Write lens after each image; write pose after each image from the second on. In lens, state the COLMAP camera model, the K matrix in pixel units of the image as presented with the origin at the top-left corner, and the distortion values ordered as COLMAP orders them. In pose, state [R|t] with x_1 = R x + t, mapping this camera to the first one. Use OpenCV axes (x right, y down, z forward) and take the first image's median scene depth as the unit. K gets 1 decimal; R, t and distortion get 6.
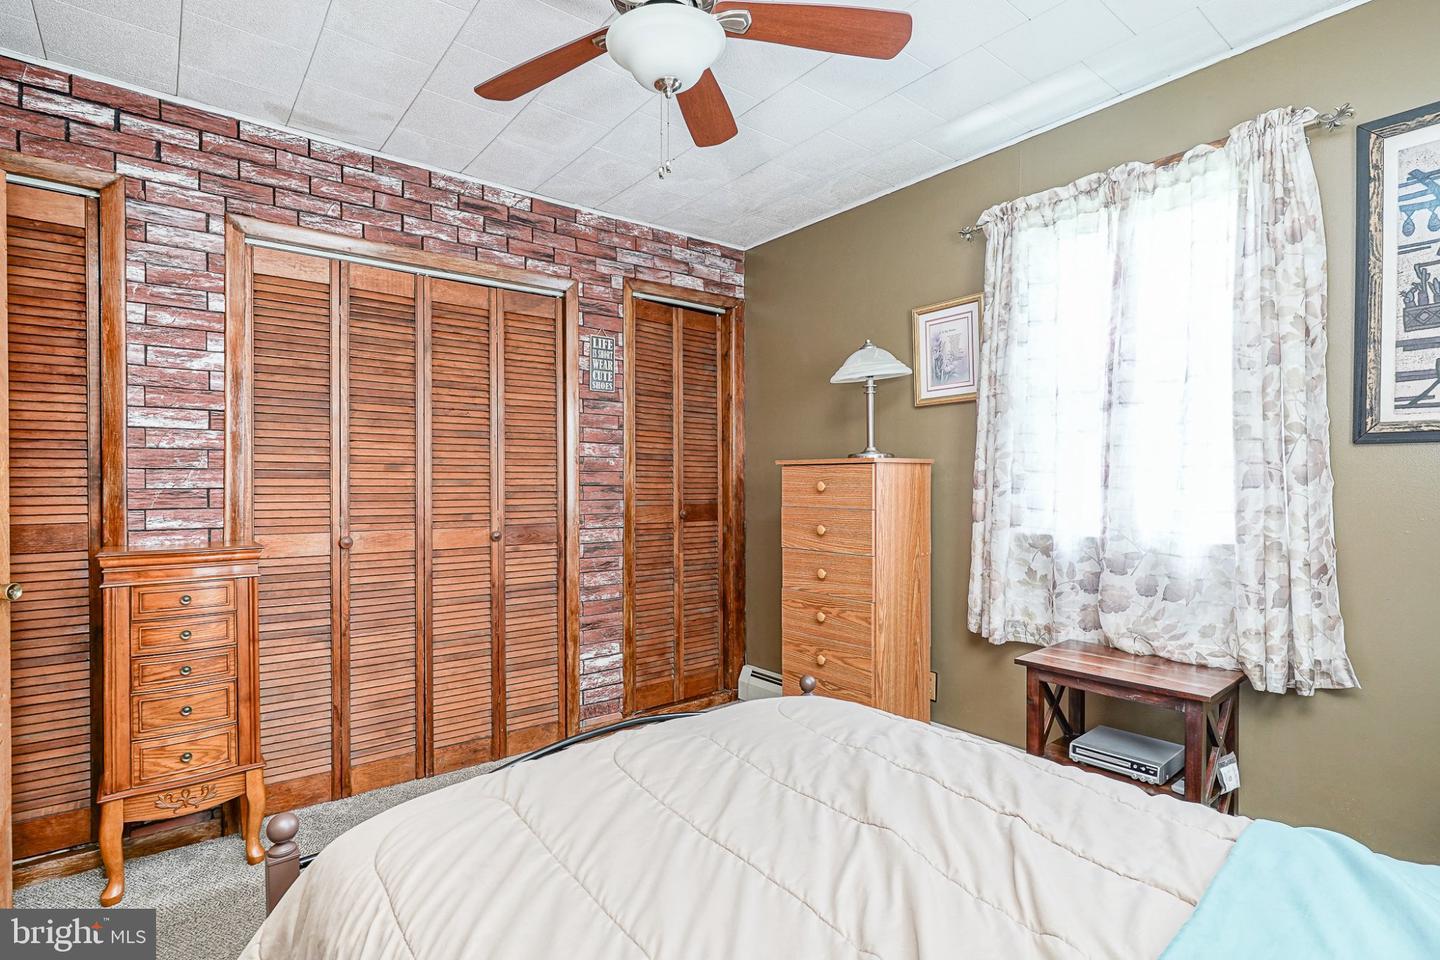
lens RADIAL K [[707.3, 0, 706.4], [0, 707.3, 485.0], [0, 0, 1]] dist [-0.005599, 0.006845]
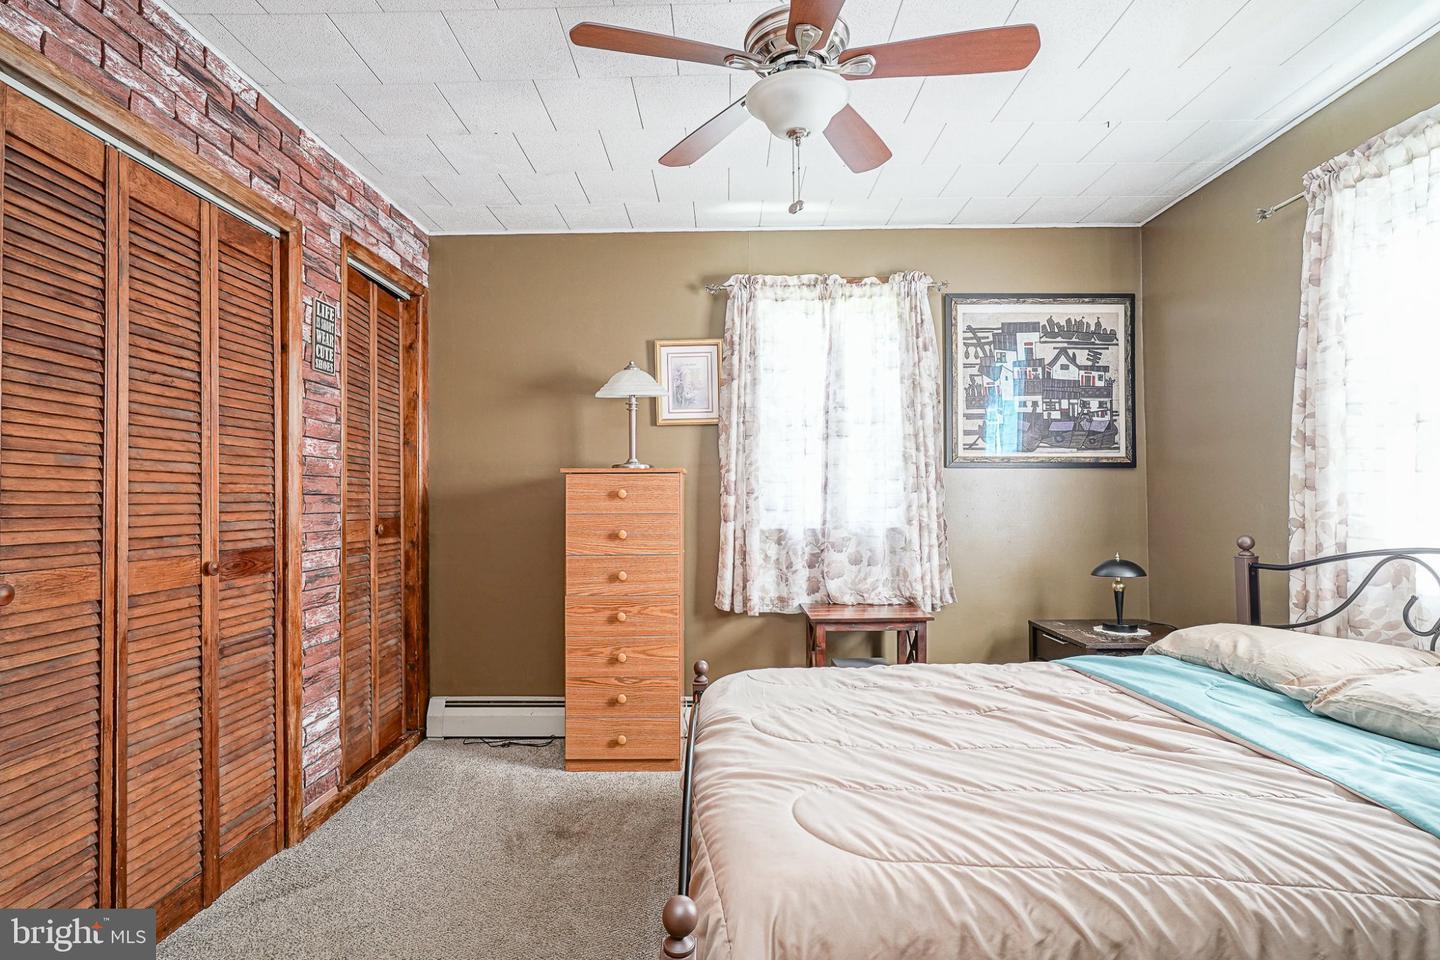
lens RADIAL K [[696.5, 0, 715.7], [0, 696.5, 485.3], [0, 0, 1]] dist [-0.006113, 0.005774]
pose [[0.629921, 0.011029, 0.776581, -0.538029], [0.008718, 0.999736, -0.021270, 0.012287], [-0.776610, 0.020169, 0.629659, 0.219468]]
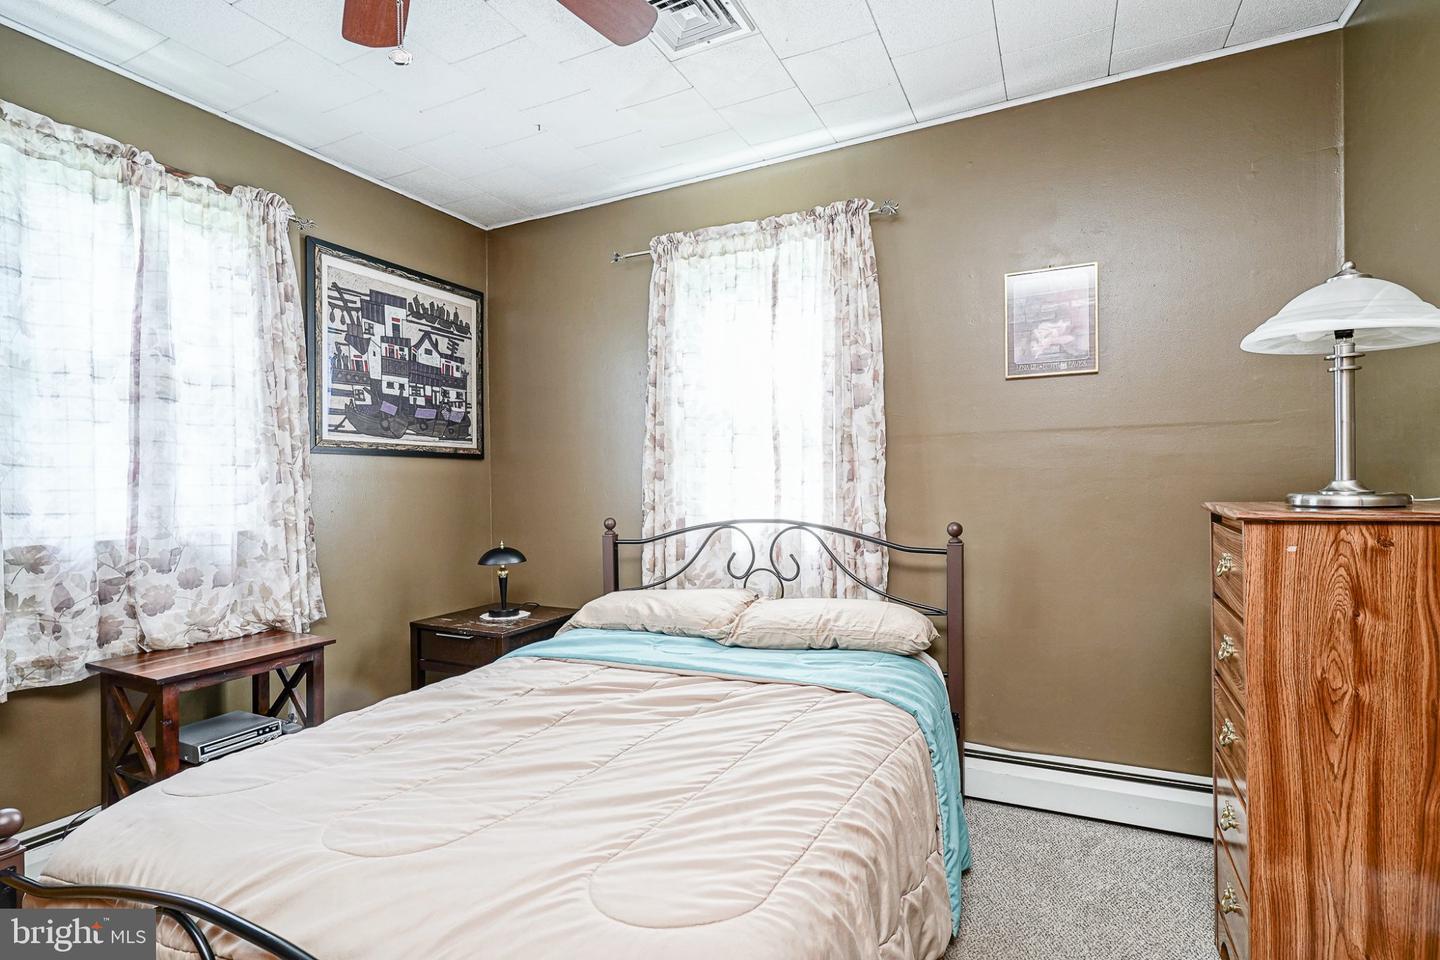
lens RADIAL K [[696.5, 0, 715.7], [0, 696.5, 485.3], [0, 0, 1]] dist [-0.006113, 0.005774]
pose [[-0.427965, 0.000415, 0.903795, -0.473203], [0.015917, 0.999848, 0.007078, 0.007807], [-0.903655, 0.017415, -0.427906, 0.552242]]
